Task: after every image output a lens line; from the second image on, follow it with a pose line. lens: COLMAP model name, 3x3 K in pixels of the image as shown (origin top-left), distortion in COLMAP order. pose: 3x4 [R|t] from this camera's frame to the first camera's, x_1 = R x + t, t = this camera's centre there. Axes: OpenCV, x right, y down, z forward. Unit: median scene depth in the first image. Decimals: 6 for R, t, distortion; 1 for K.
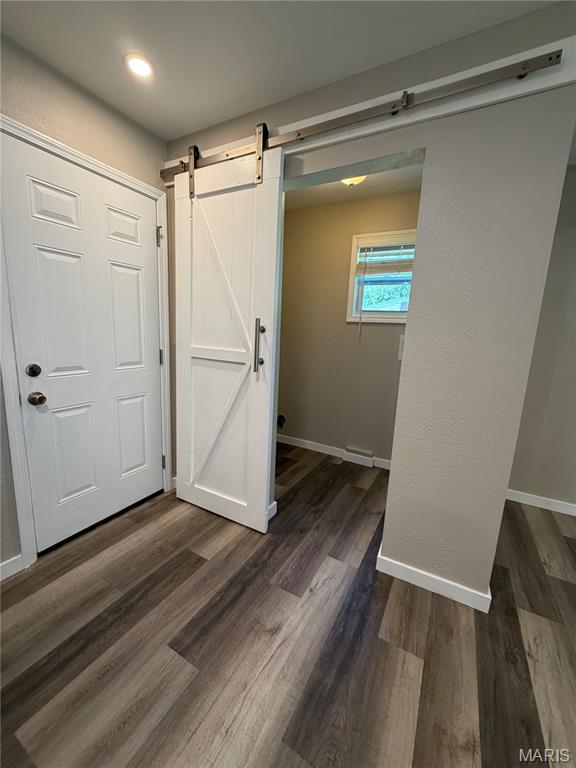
lens RADIAL K [[307.6, 0, 287.4], [0, 307.6, 384.5], [0, 0, 1]] dist [-0.002989, 0.000893]
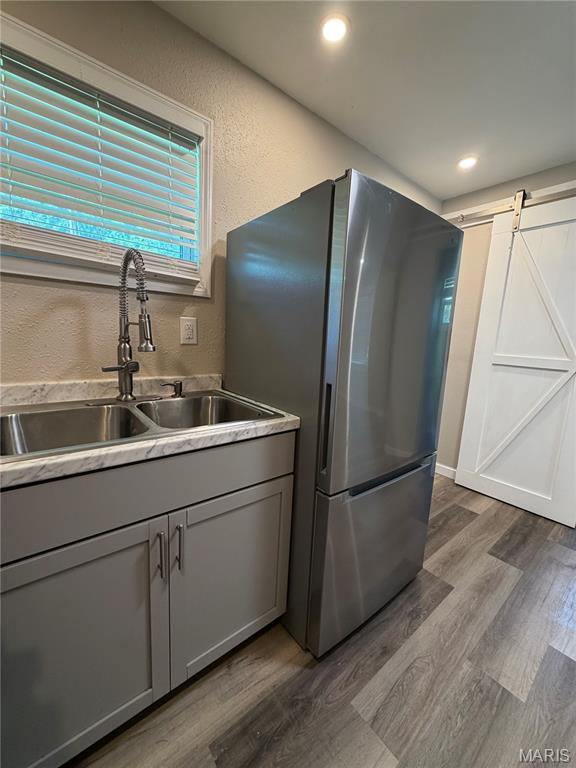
lens RADIAL K [[307.6, 0, 285.1], [0, 307.6, 383.3], [0, 0, 1]] dist [-0.002989, 0.000893]
pose [[0.926428, 0.056860, -0.372154, -0.743895], [-0.073818, 0.996775, -0.031467, 0.154461], [0.369165, 0.056624, 0.927637, -0.713968]]
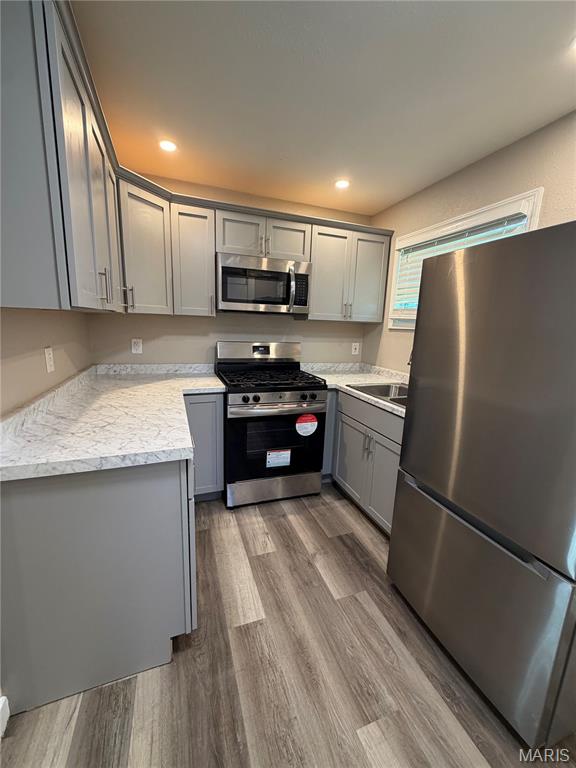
lens RADIAL K [[307.6, 0, 288.8], [0, 307.6, 383.6], [0, 0, 1]] dist [-0.002989, 0.000893]
pose [[-0.651304, 0.077794, -0.754819, 0.250300], [-0.200299, 0.941826, 0.269898, -0.134927], [0.731904, 0.326975, -0.597833, 0.372882]]
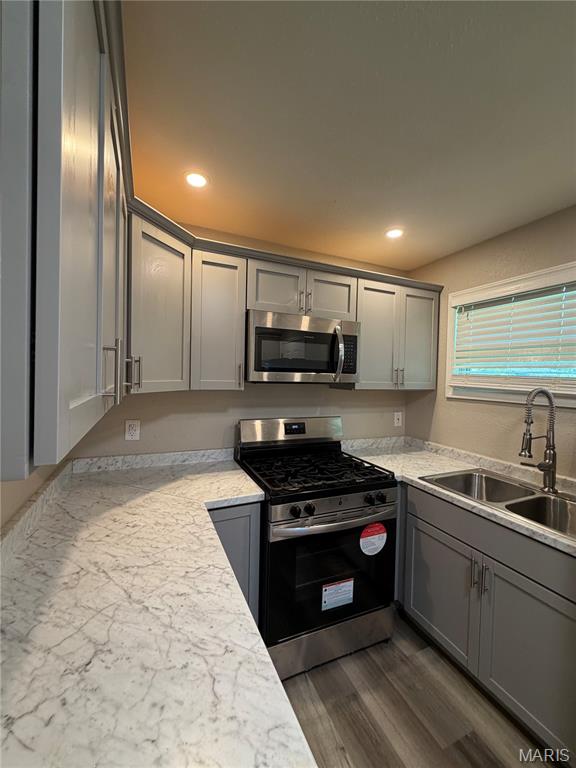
lens RADIAL K [[307.6, 0, 288.9], [0, 307.6, 382.5], [0, 0, 1]] dist [-0.002989, 0.000893]
pose [[-0.603268, -0.042109, -0.796426, 0.100353], [-0.192561, 0.976751, 0.094216, -0.131768], [0.773943, 0.210199, -0.597351, -0.195572]]
